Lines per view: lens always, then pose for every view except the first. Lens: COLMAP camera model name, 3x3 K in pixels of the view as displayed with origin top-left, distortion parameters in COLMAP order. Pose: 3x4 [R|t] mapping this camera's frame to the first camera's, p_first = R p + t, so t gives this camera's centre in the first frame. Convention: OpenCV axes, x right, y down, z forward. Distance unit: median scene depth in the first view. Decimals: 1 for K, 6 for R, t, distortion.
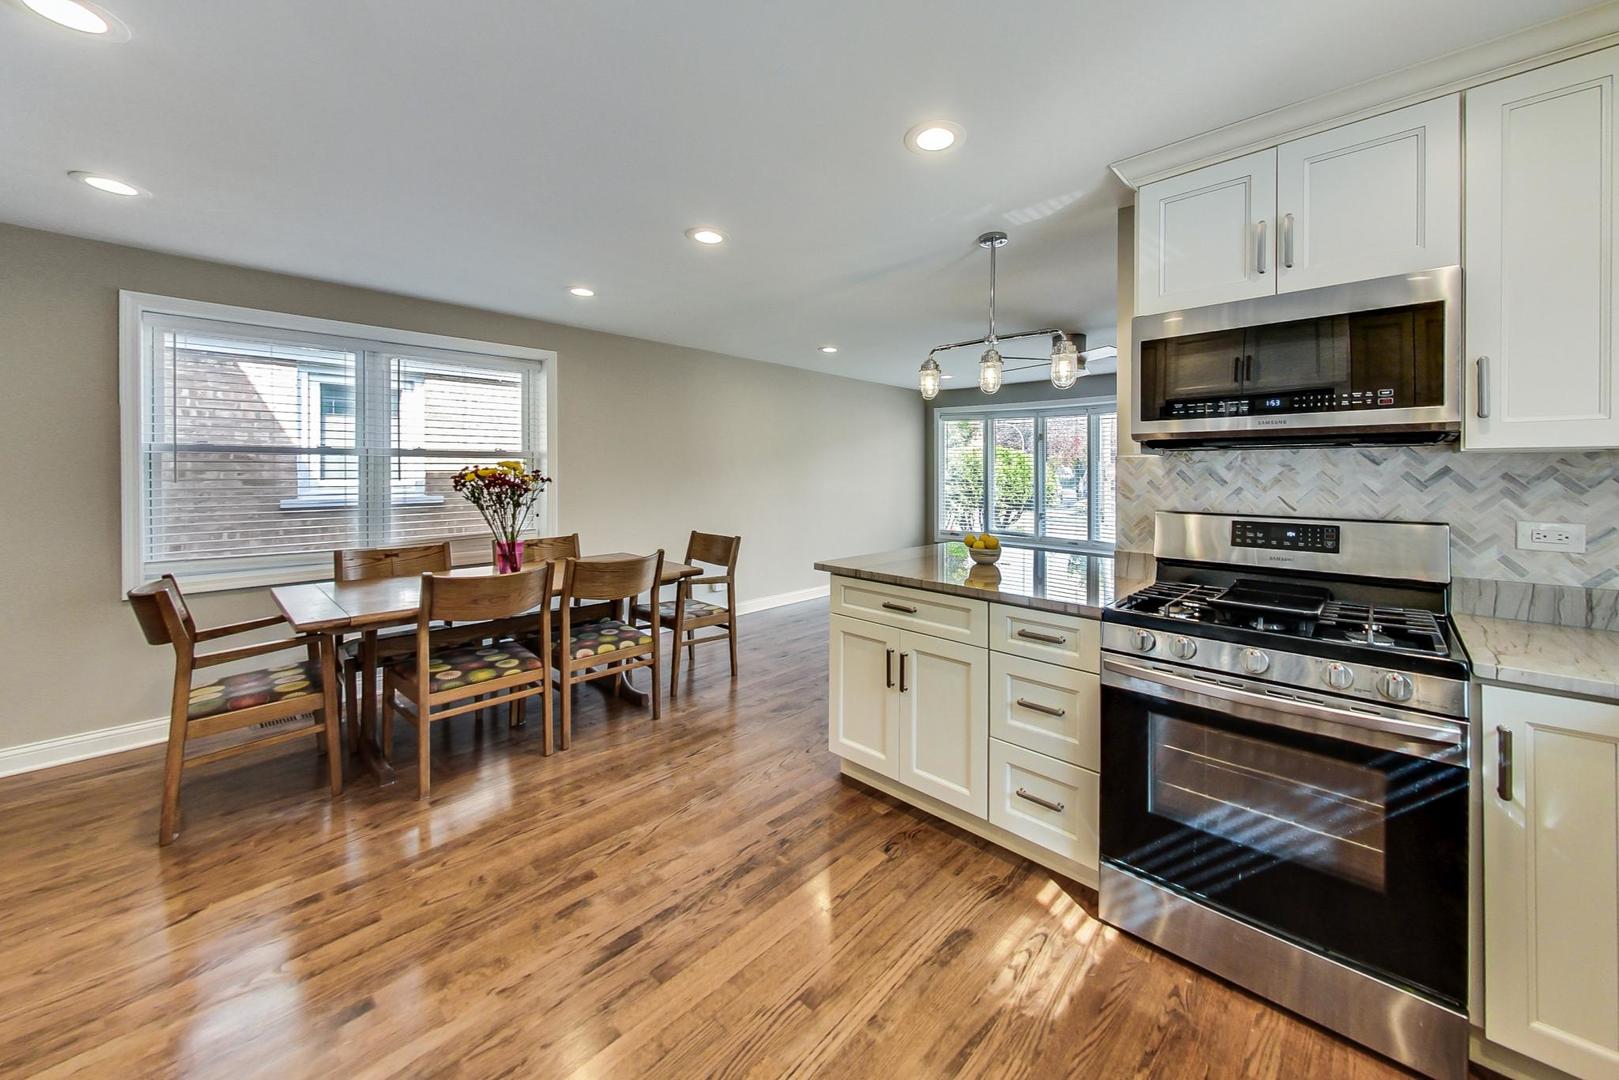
lens RADIAL K [[608.7, 0, 857.8], [0, 608.7, 474.5], [0, 0, 1]] dist [0.018052, -0.000098]
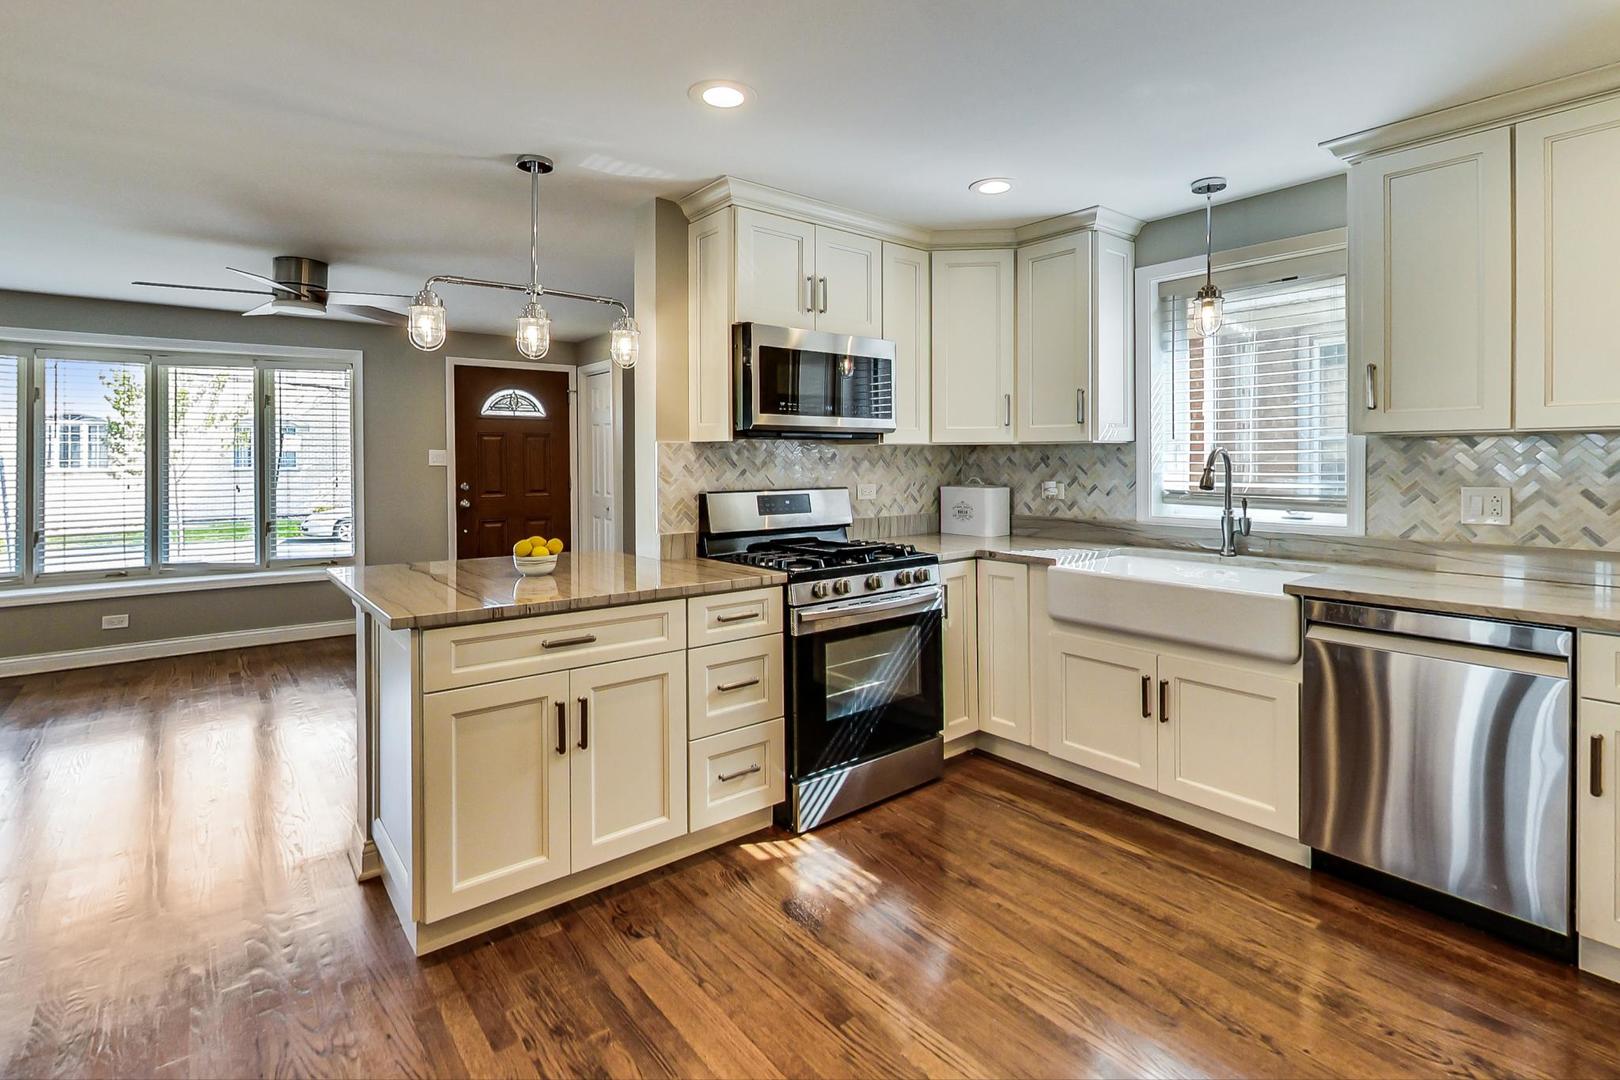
lens RADIAL K [[777.9, 0, 825.0], [0, 777.9, 461.2], [0, 0, 1]] dist [0.009969, -0.000486]
pose [[0.150772, -0.008120, 0.988535, -0.996610], [0.008058, 0.999943, 0.006984, -0.005030], [-0.988536, 0.006912, 0.150829, 0.665398]]
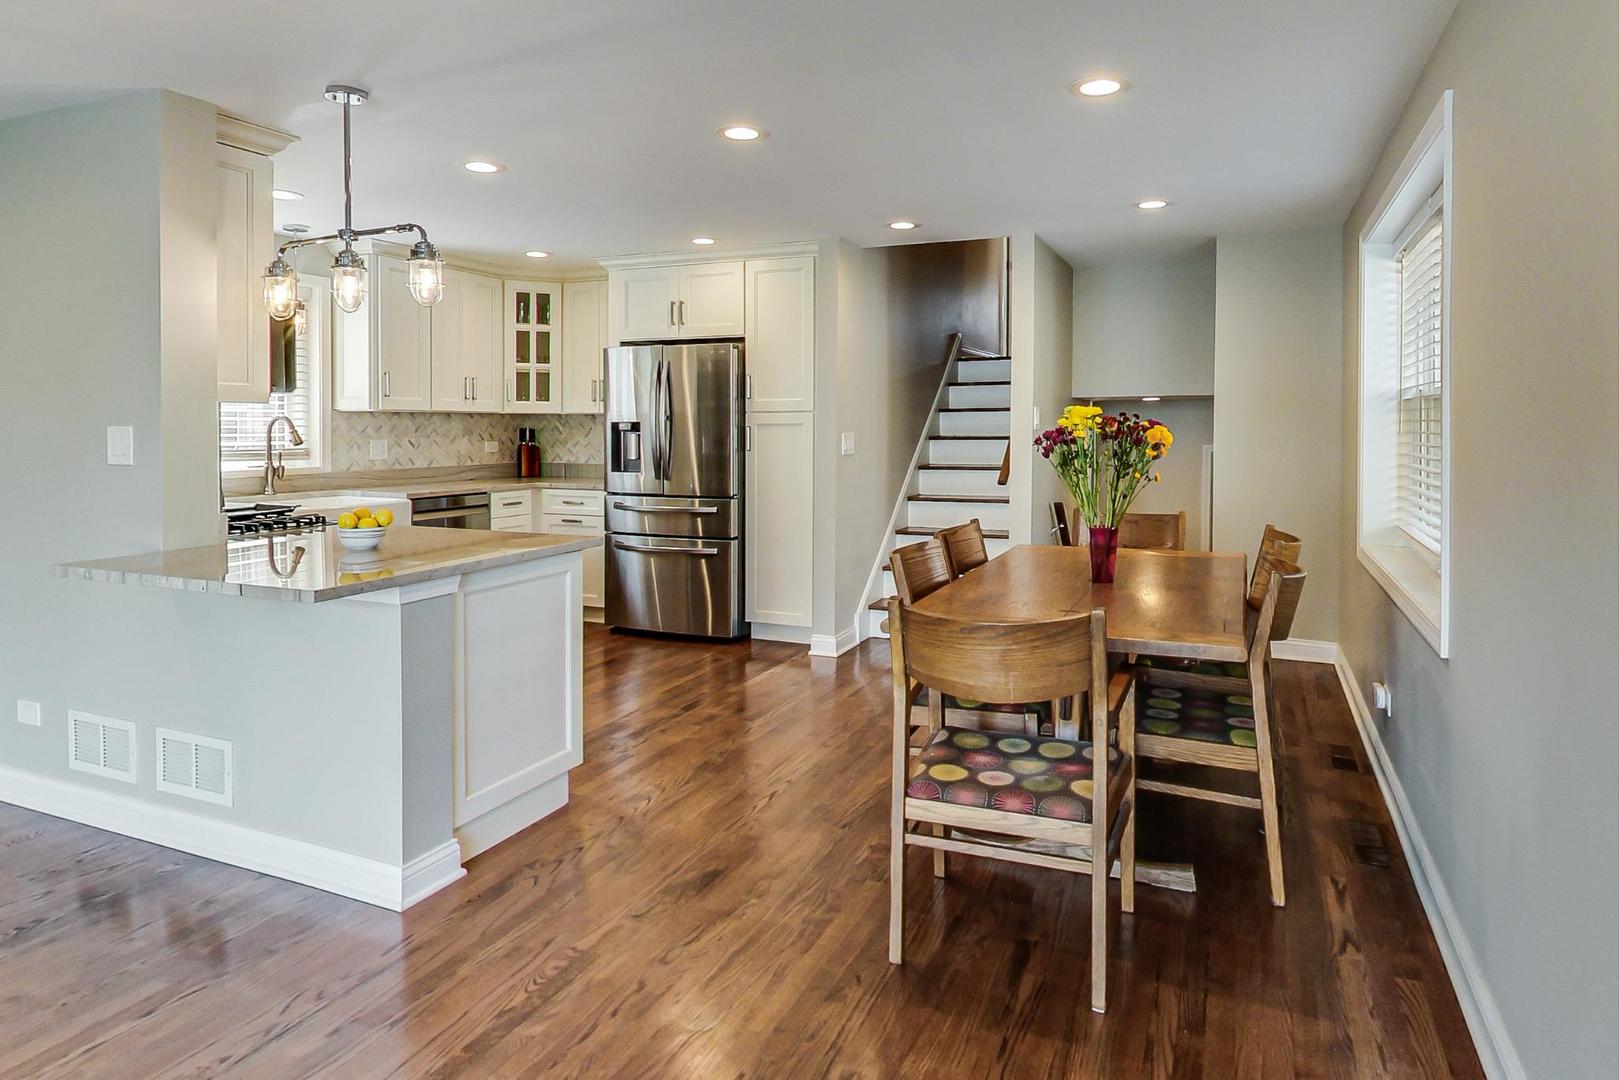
lens RADIAL K [[952.3, 0, 835.1], [0, 952.3, 441.8], [0, 0, 1]] dist [0.013000, -0.001800]
pose [[-0.948699, 0.002825, -0.316167, 0.056886], [-0.005021, 0.999699, 0.023999, -0.015094], [0.316140, 0.024355, -0.948400, 3.105031]]
